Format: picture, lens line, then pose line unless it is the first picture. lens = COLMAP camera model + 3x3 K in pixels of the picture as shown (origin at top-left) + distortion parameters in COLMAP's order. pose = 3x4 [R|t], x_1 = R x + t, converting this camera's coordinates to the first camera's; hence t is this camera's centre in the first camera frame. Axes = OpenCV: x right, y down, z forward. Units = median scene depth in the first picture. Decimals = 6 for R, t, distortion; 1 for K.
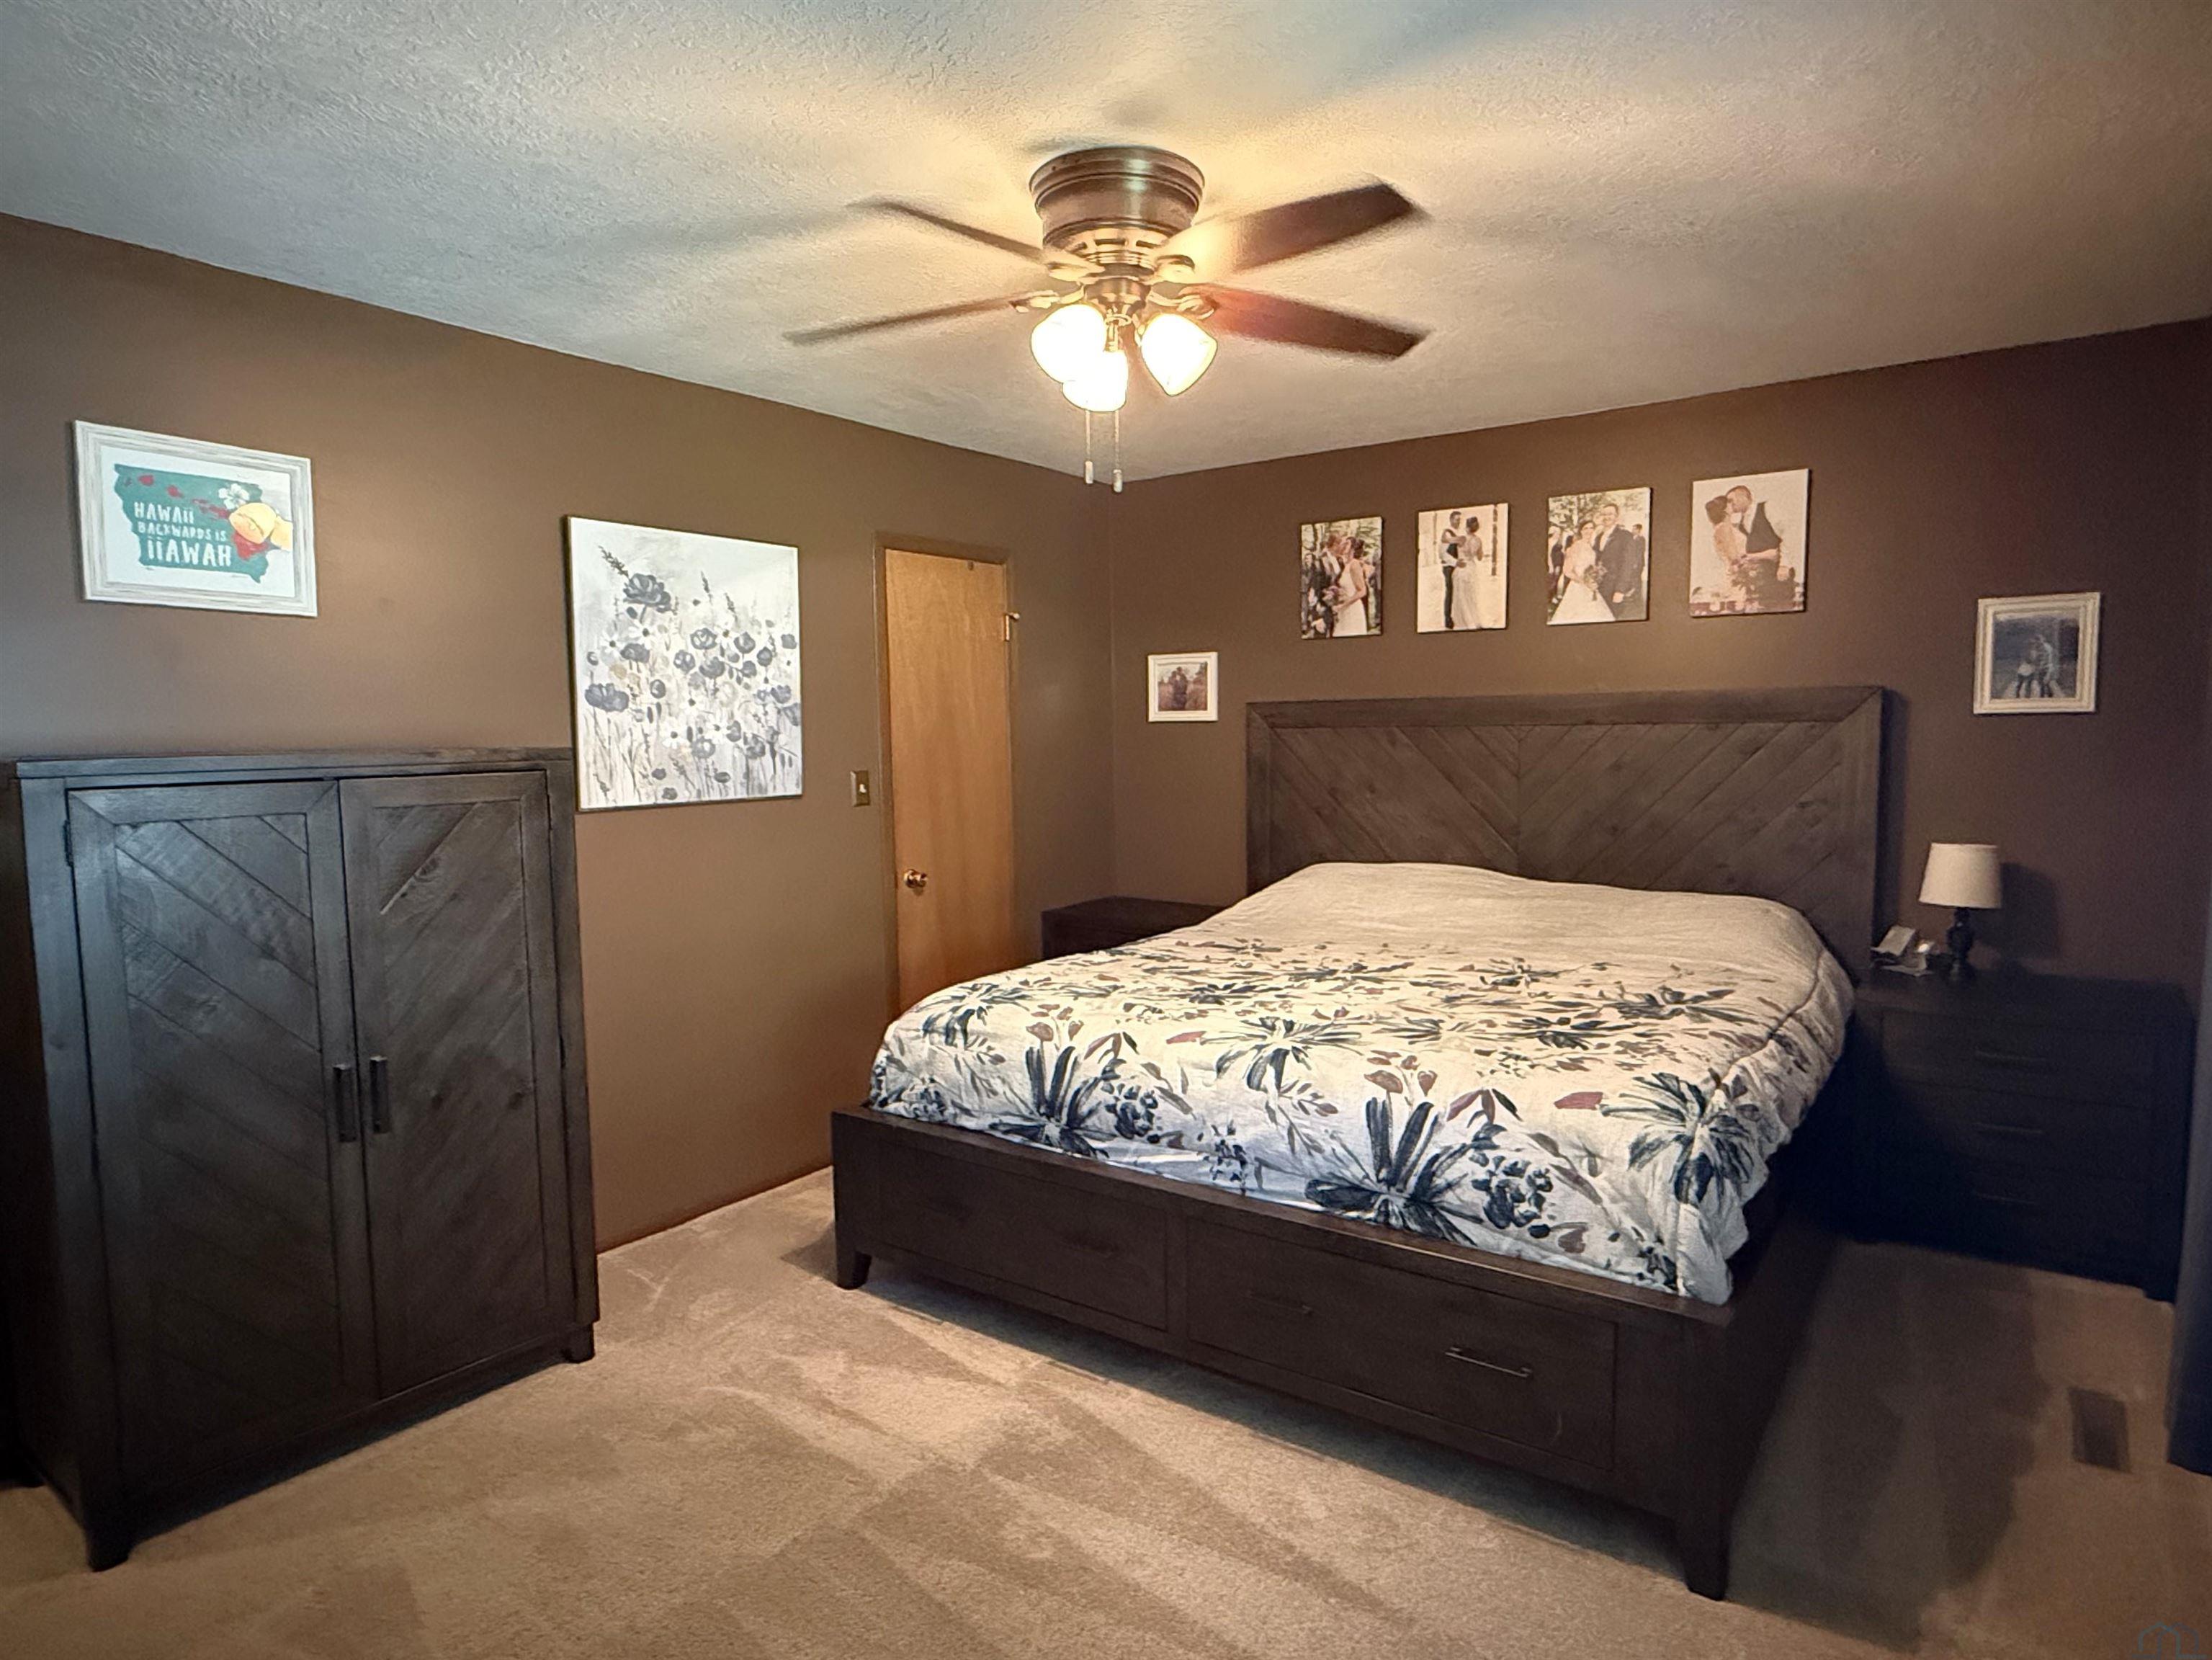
lens RADIAL K [[1286.0, 0, 1106.0], [0, 1286.0, 830.0], [0, 0, 1]] dist [-0.000834, -0.000004]
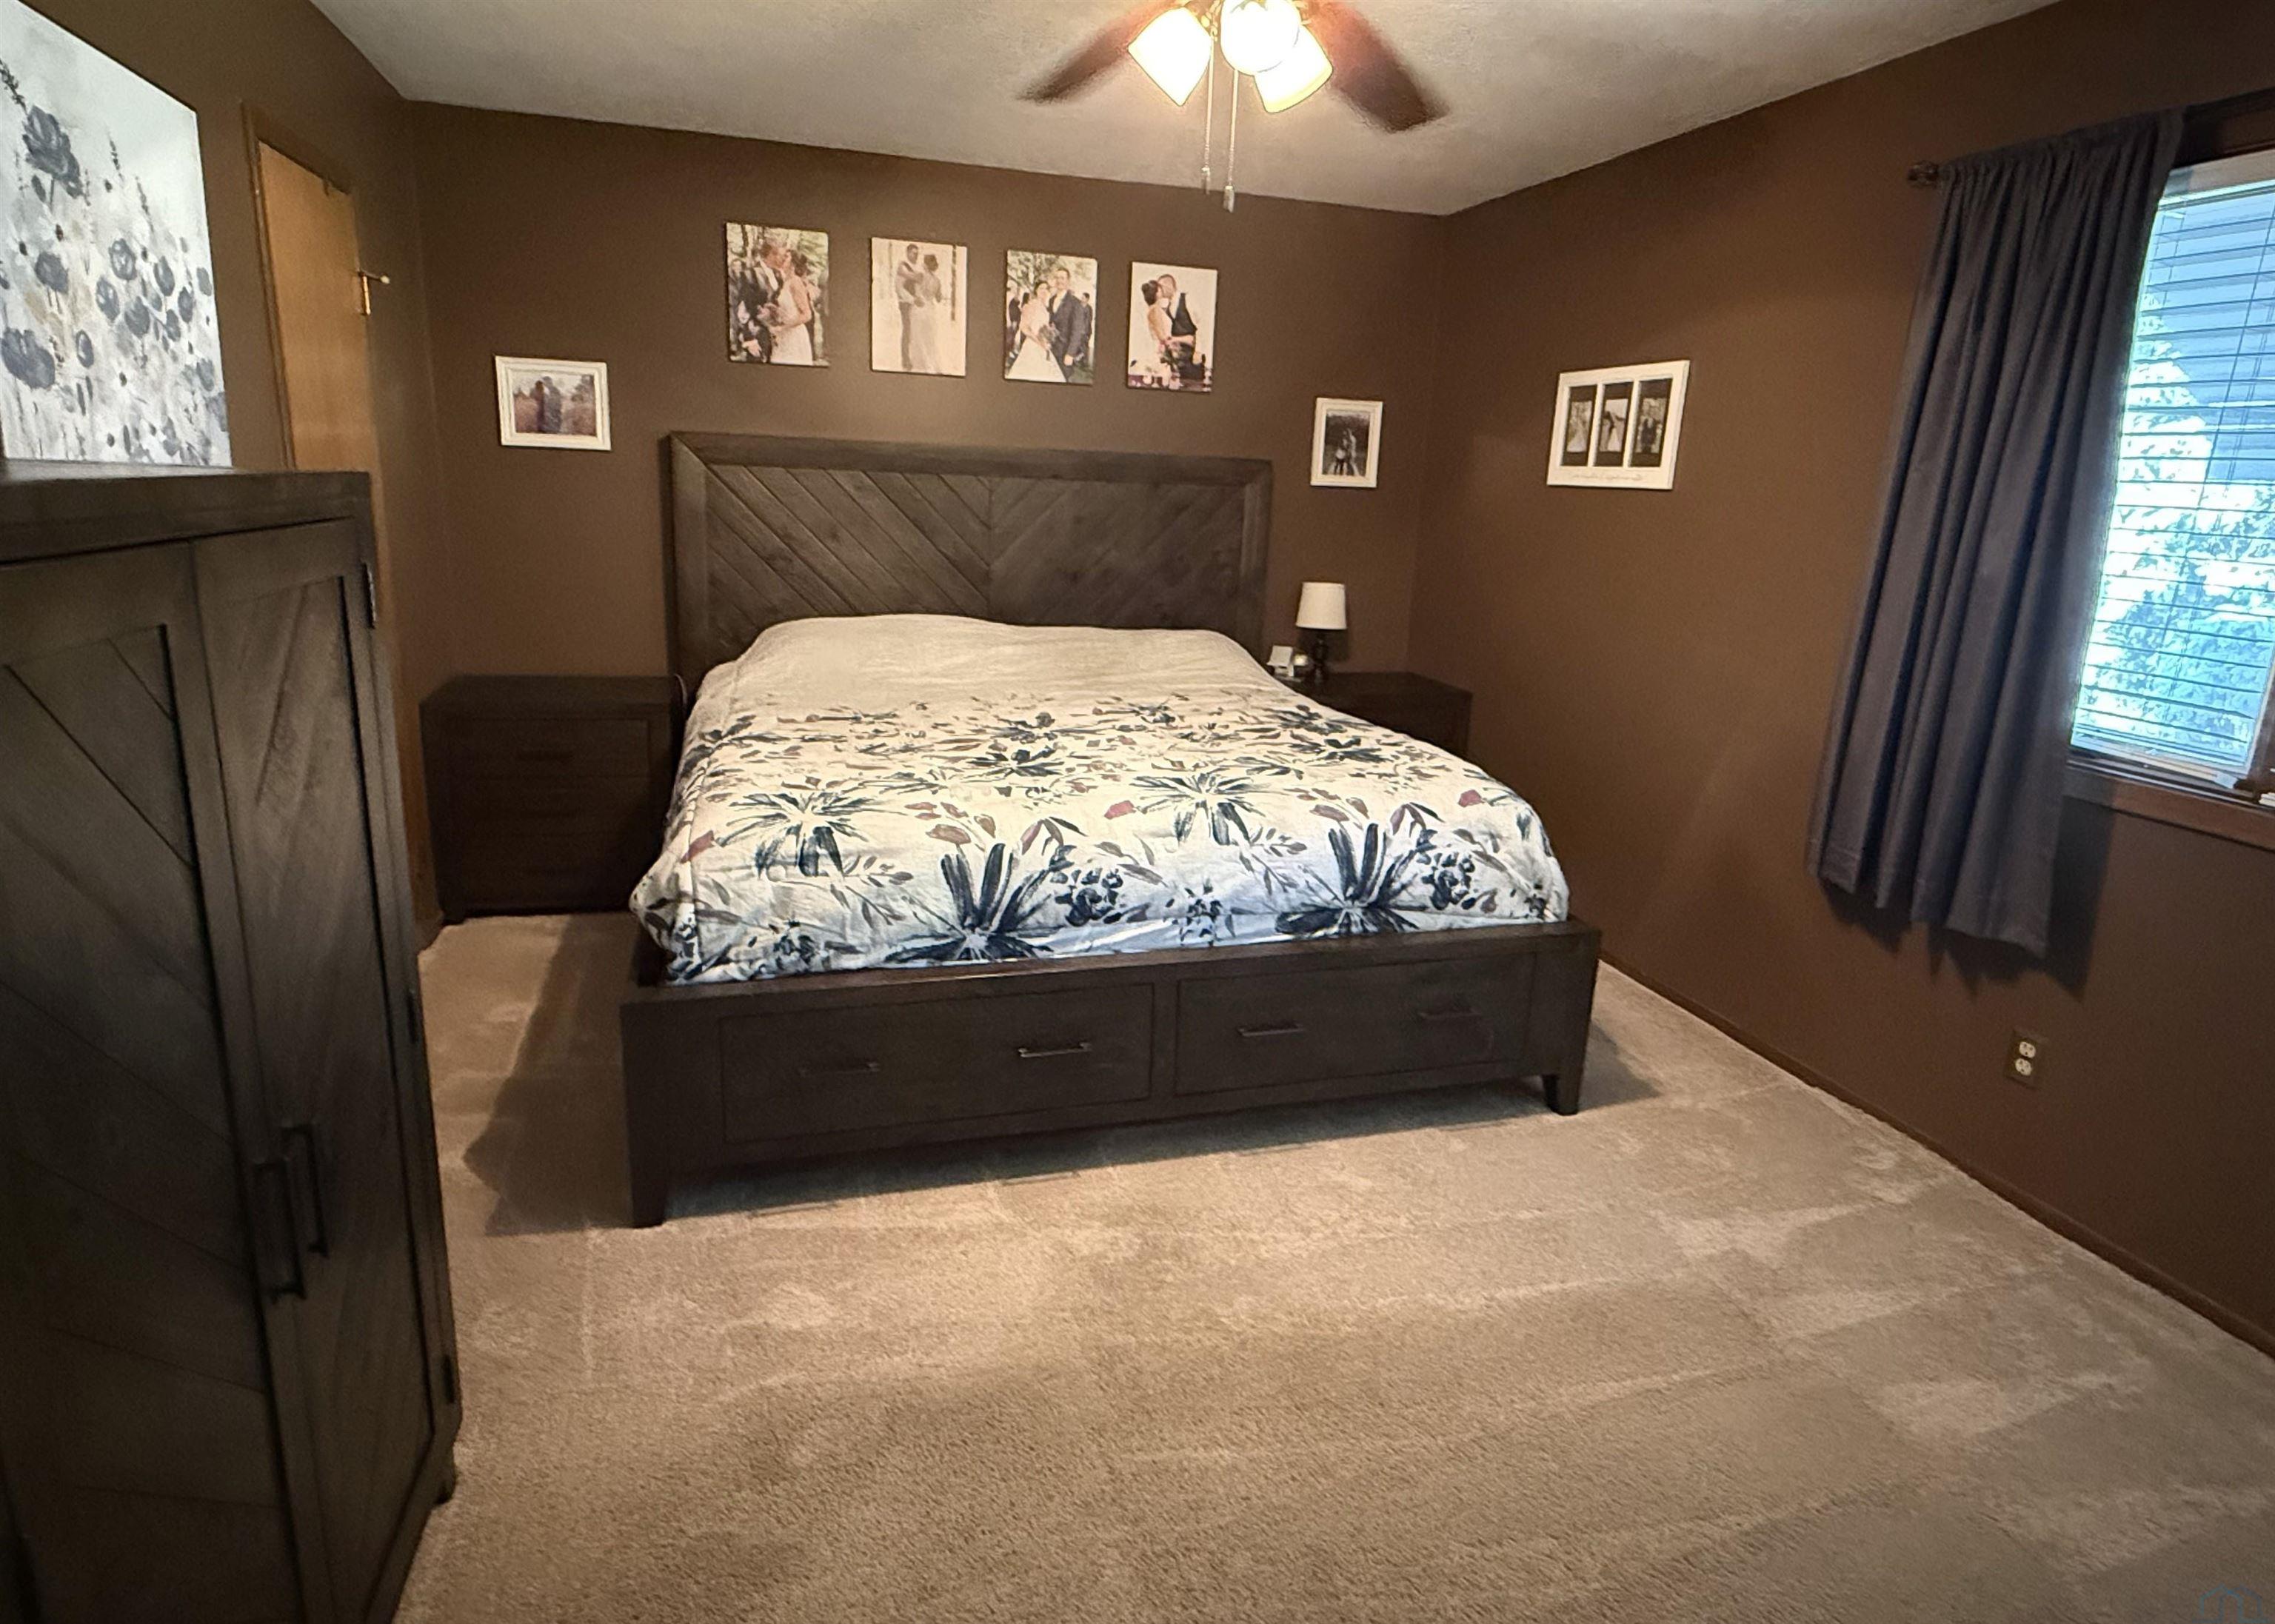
lens RADIAL K [[1239.7, 0, 1136.1], [0, 1239.7, 773.9], [0, 0, 1]] dist [-0.005499, -0.001402]
pose [[0.605934, -0.146504, 0.781908, -0.567987], [0.013294, 0.984623, 0.174184, -0.023201], [-0.795404, -0.095150, 0.598564, 0.380481]]
